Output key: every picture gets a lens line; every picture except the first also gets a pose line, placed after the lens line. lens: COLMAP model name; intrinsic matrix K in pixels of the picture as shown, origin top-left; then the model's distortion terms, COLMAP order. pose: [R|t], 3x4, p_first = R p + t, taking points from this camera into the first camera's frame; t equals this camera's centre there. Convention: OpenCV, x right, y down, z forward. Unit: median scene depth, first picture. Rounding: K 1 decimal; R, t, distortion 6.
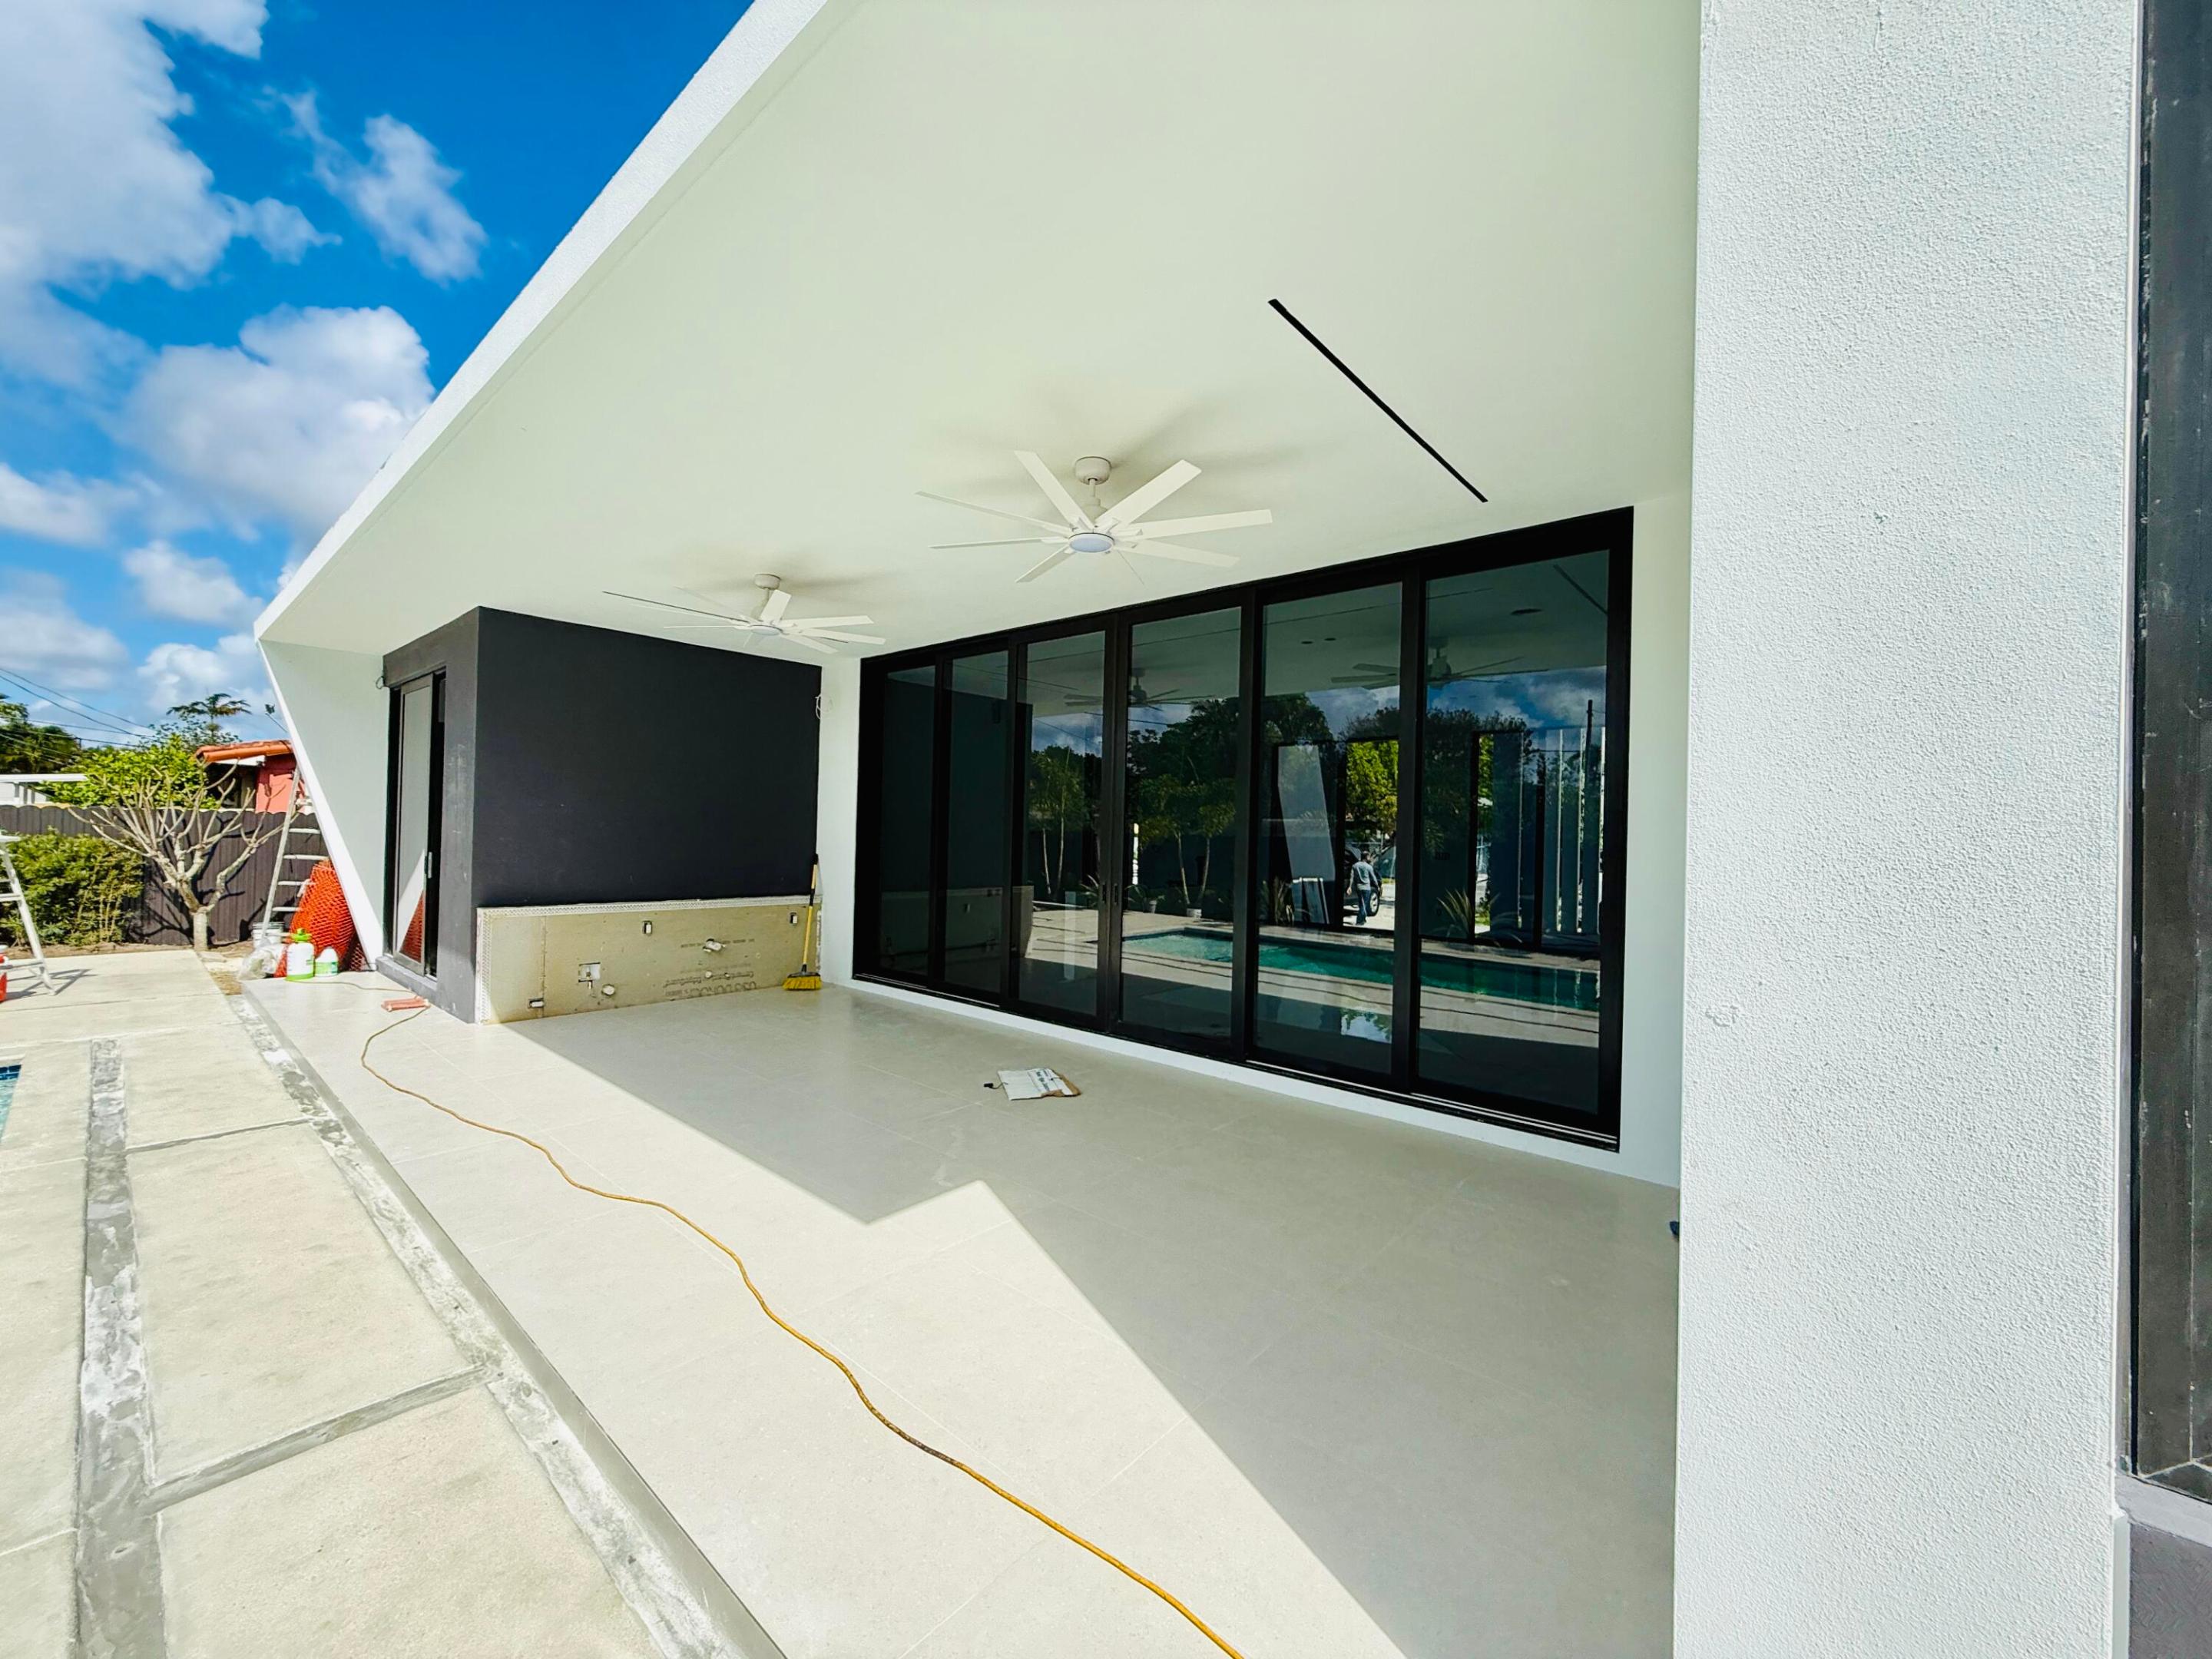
lens RADIAL K [[875.5, 0, 1085.7], [0, 875.5, 804.8], [0, 0, 1]] dist [0.000433, 0.000294]
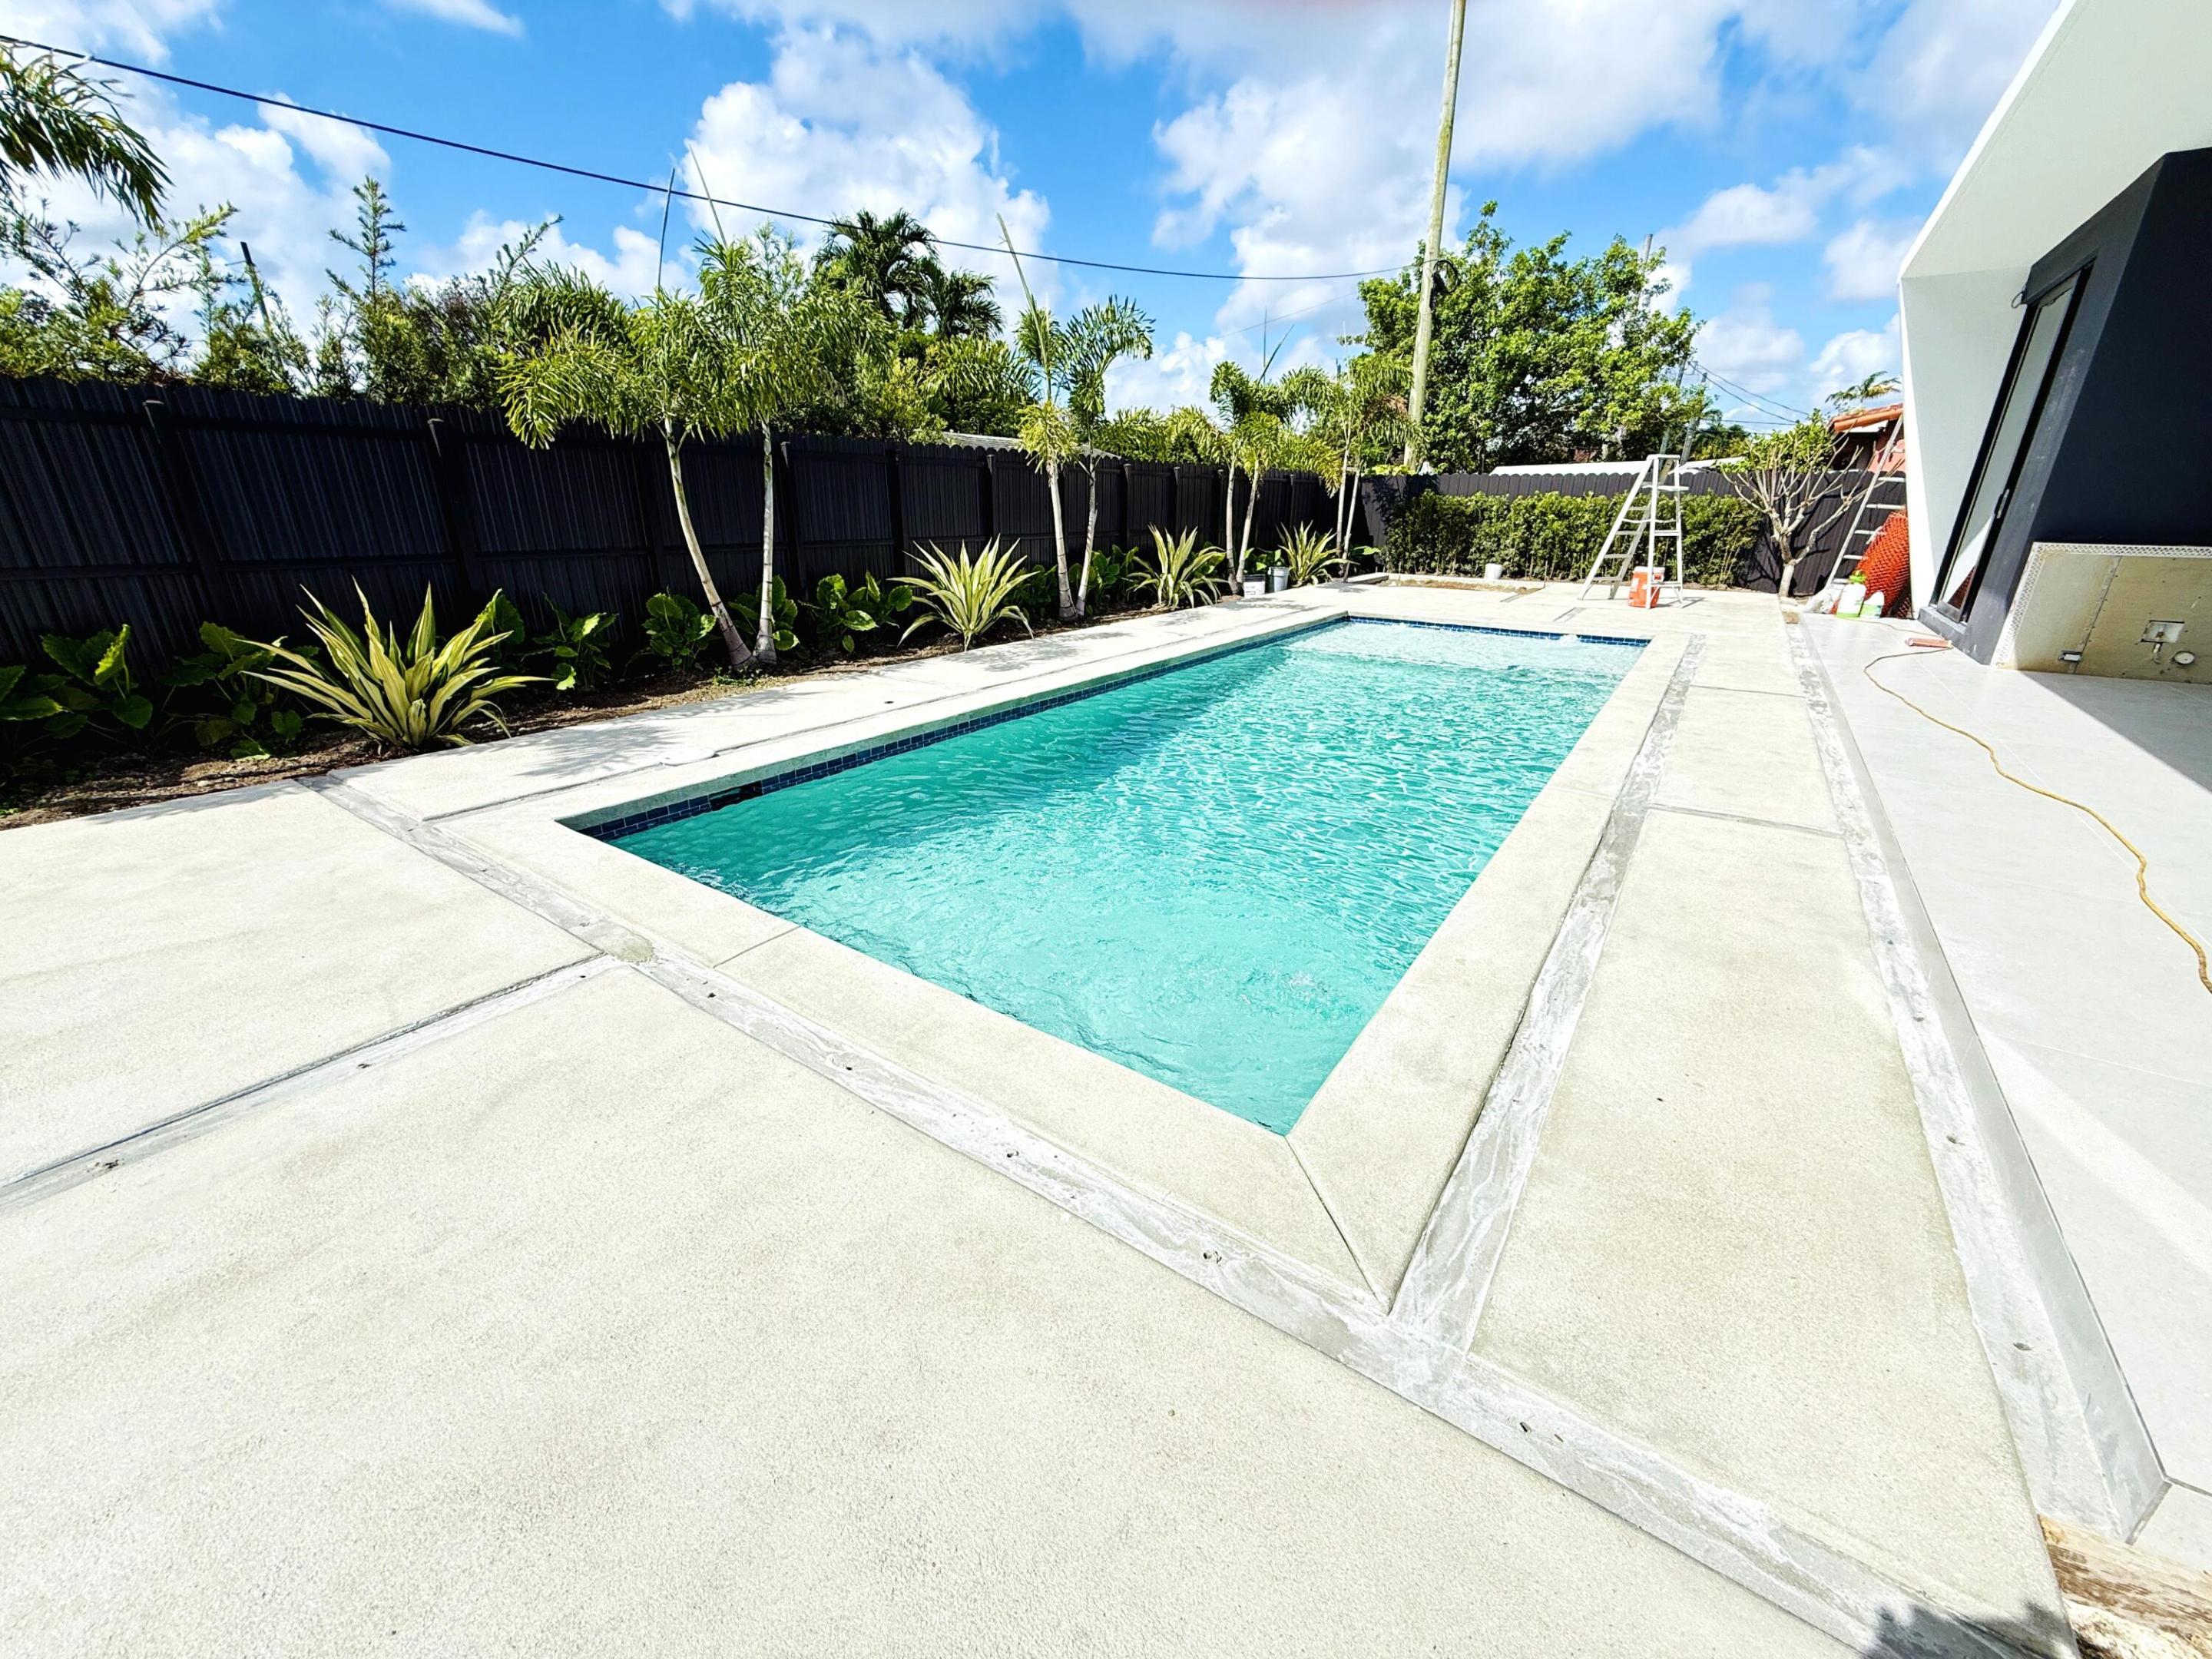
lens RADIAL K [[875.5, 0, 1097.9], [0, 875.5, 841.4], [0, 0, 1]] dist [0.000433, 0.000294]
pose [[0.114801, 0.339280, -0.933654, 0.073573], [0.021968, 0.938771, 0.343841, 0.031848], [0.993146, -0.059984, 0.100318, -0.044415]]
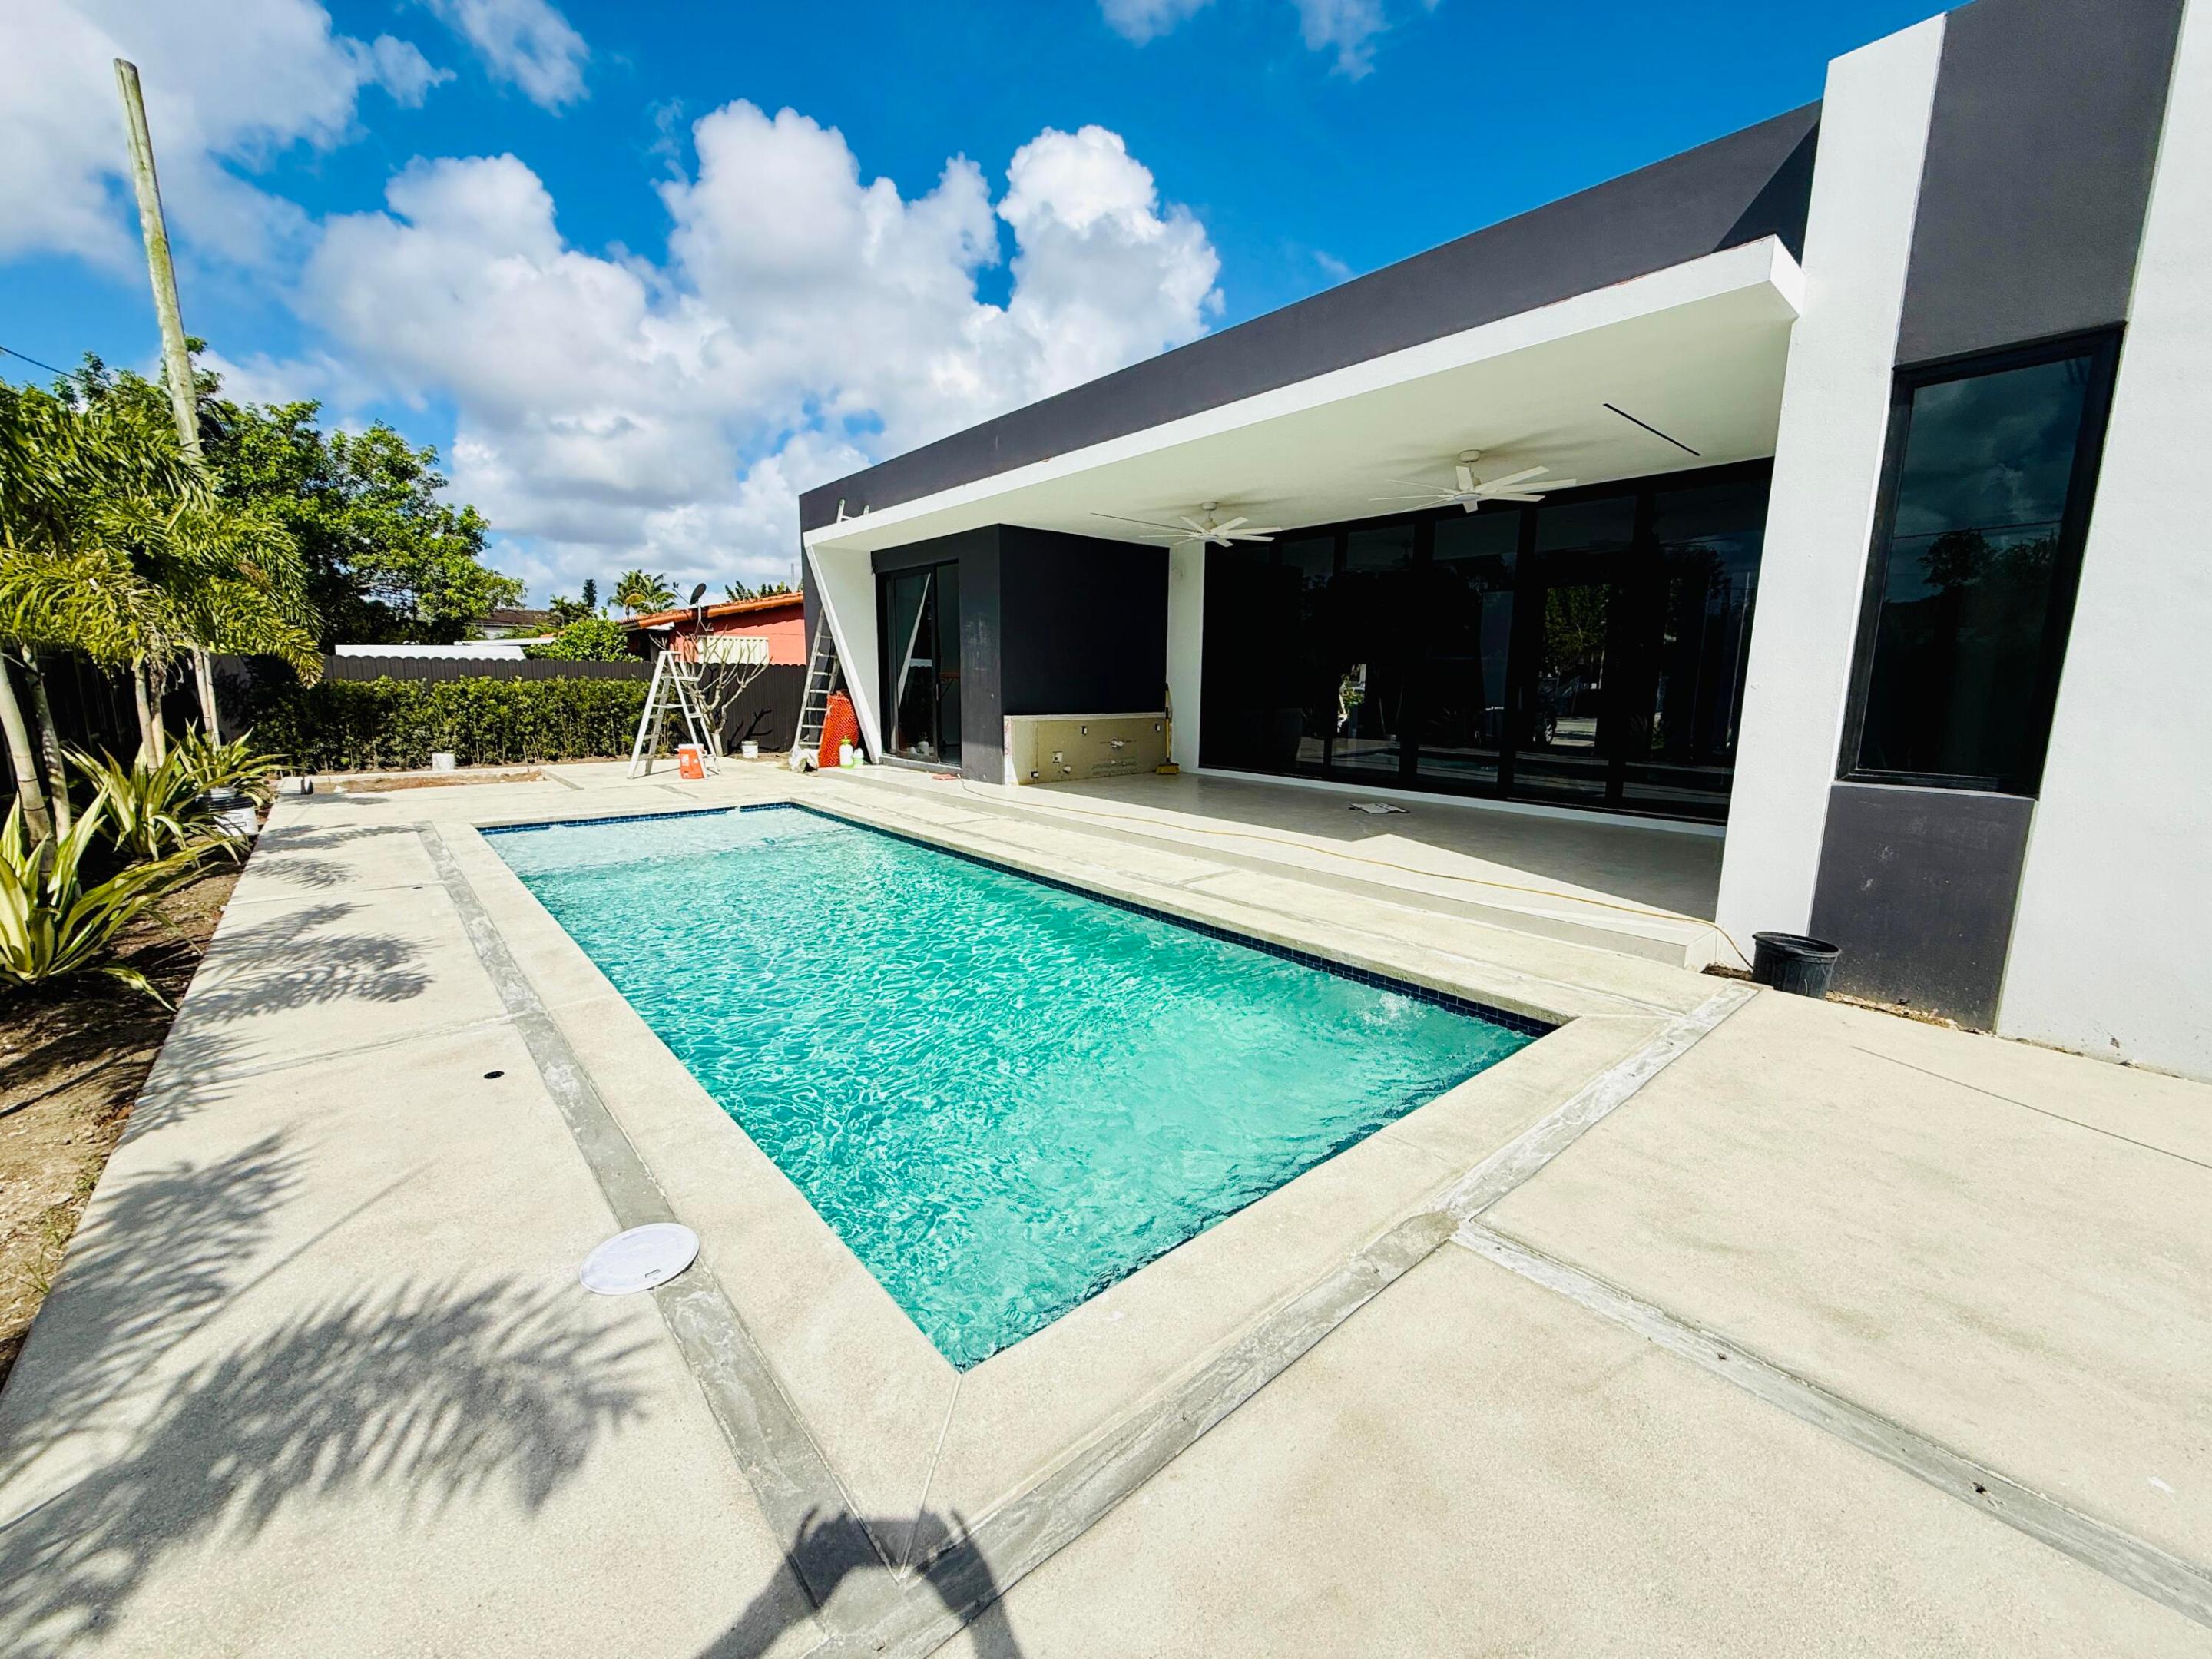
lens RADIAL K [[875.5, 0, 1109.7], [0, 875.5, 828.8], [0, 0, 1]] dist [0.000433, 0.000294]
pose [[0.991353, 0.005875, -0.131093, -0.119428], [0.019637, 0.981107, 0.192468, 0.006619], [0.129748, -0.193378, 0.972507, -0.259083]]
